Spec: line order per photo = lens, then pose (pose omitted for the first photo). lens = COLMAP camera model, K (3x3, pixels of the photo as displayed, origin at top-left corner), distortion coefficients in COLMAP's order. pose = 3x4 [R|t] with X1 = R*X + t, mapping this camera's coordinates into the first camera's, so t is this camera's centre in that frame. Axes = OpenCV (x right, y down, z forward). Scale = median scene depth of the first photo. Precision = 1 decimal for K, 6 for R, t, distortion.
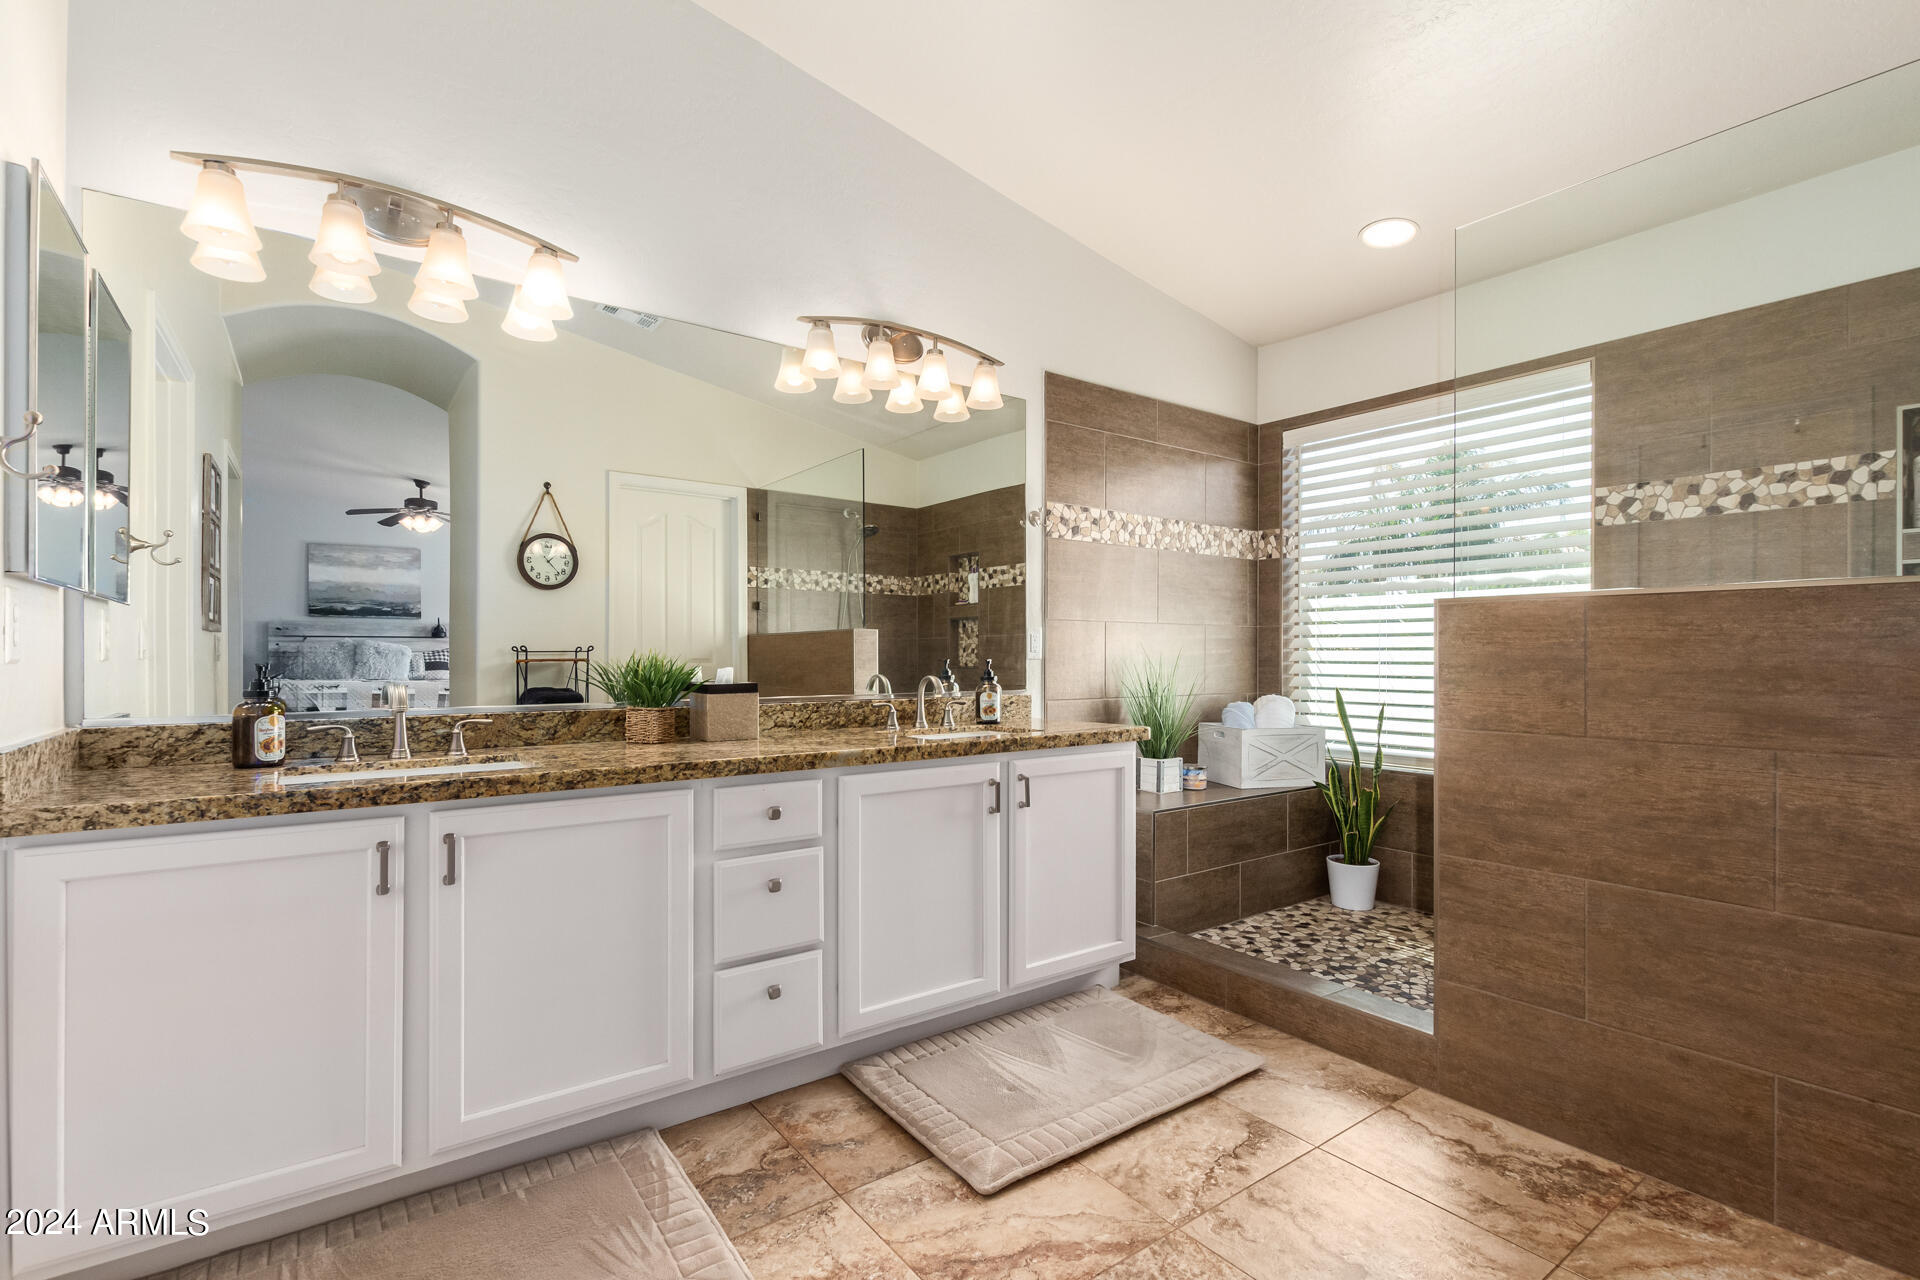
lens RADIAL K [[871.3, 0, 962.1], [0, 871.3, 651.9], [0, 0, 1]] dist [0.005030, -0.002466]
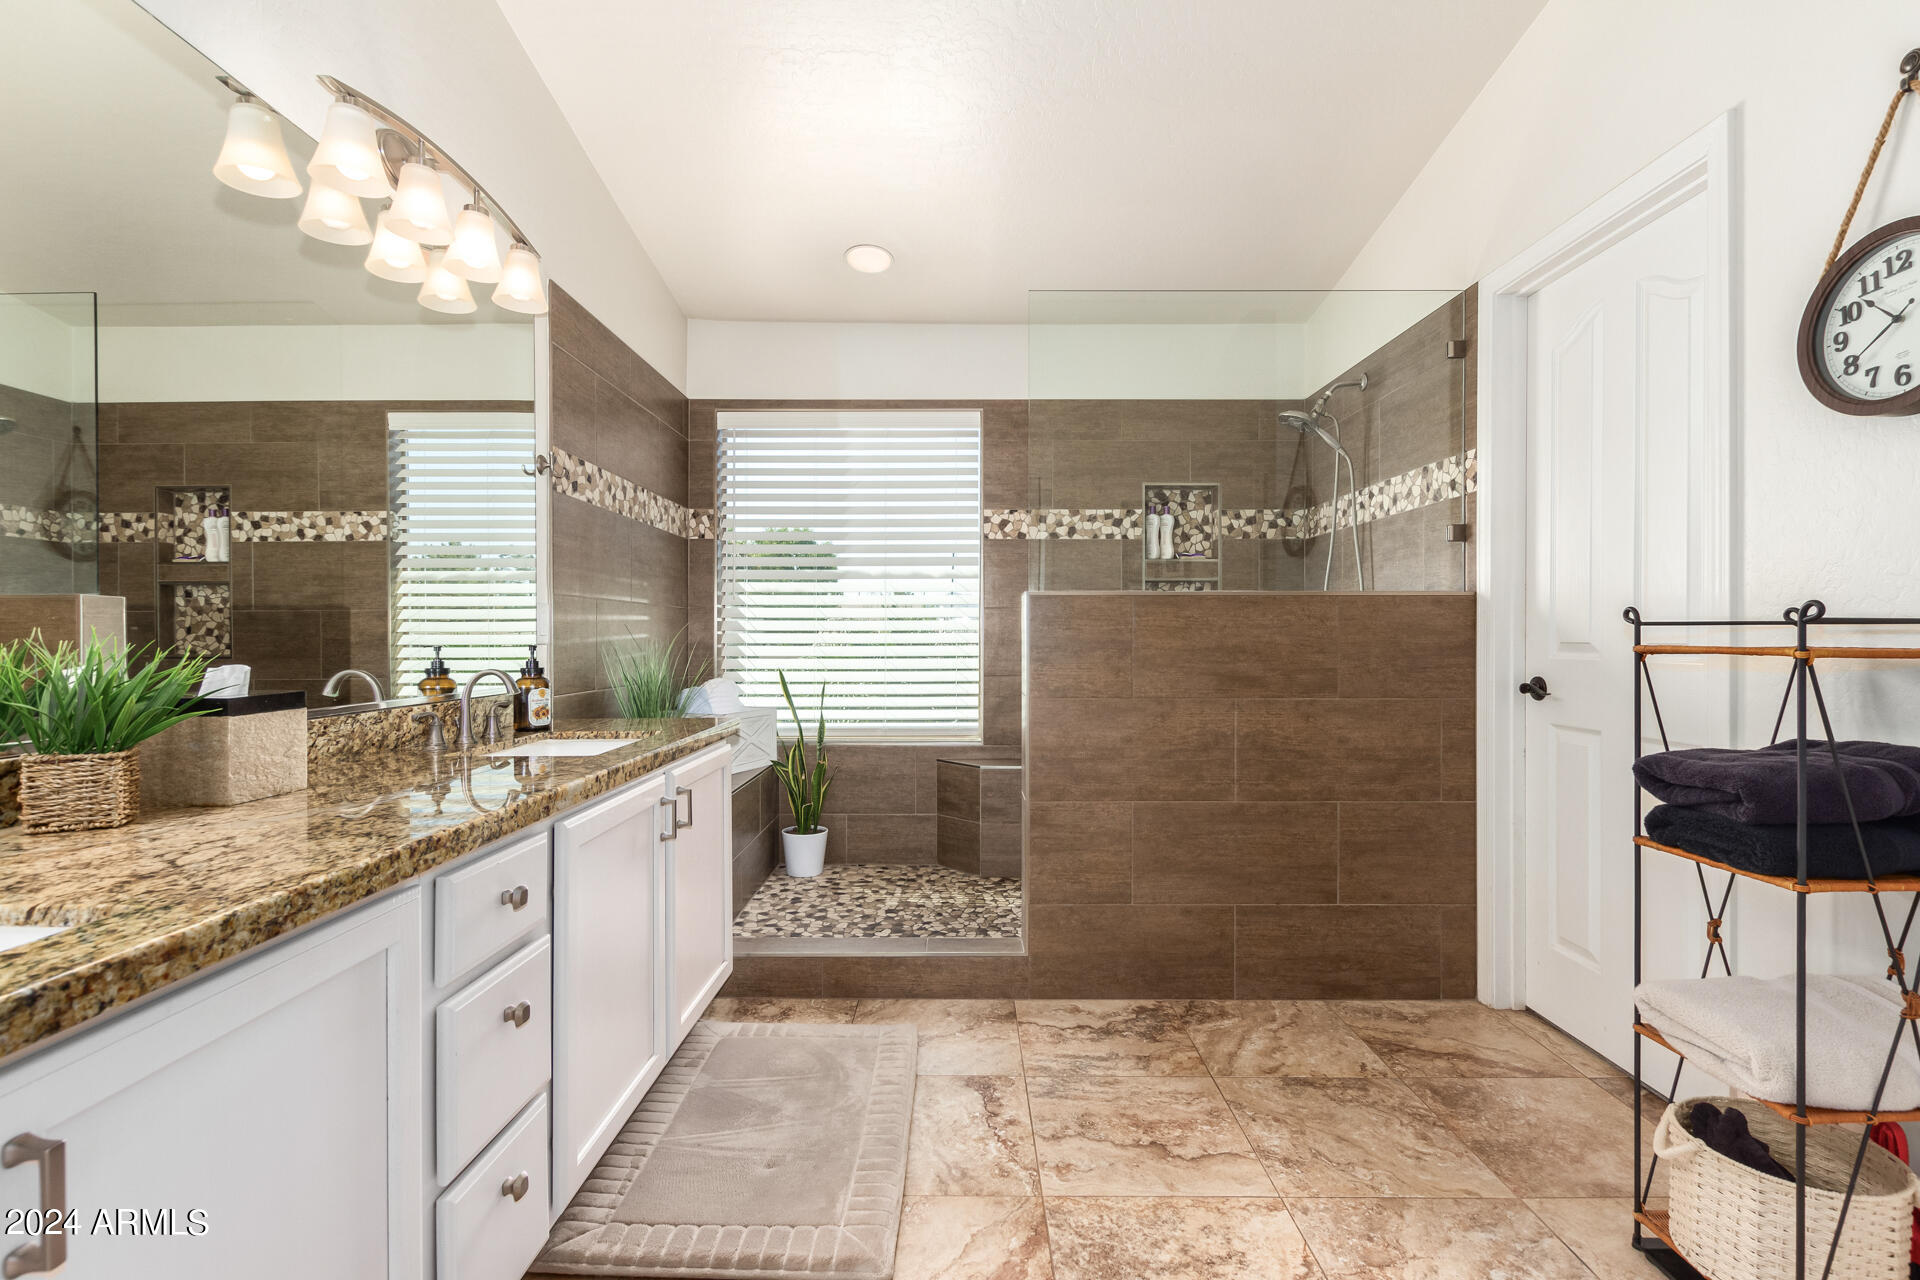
lens RADIAL K [[871.3, 0, 960.2], [0, 871.3, 636.1], [0, 0, 1]] dist [0.005030, -0.002466]
pose [[0.602437, -0.001615, 0.798165, -0.380591], [-0.001428, 0.999994, 0.003101, -0.002362], [-0.798165, -0.003008, 0.602432, 0.275537]]
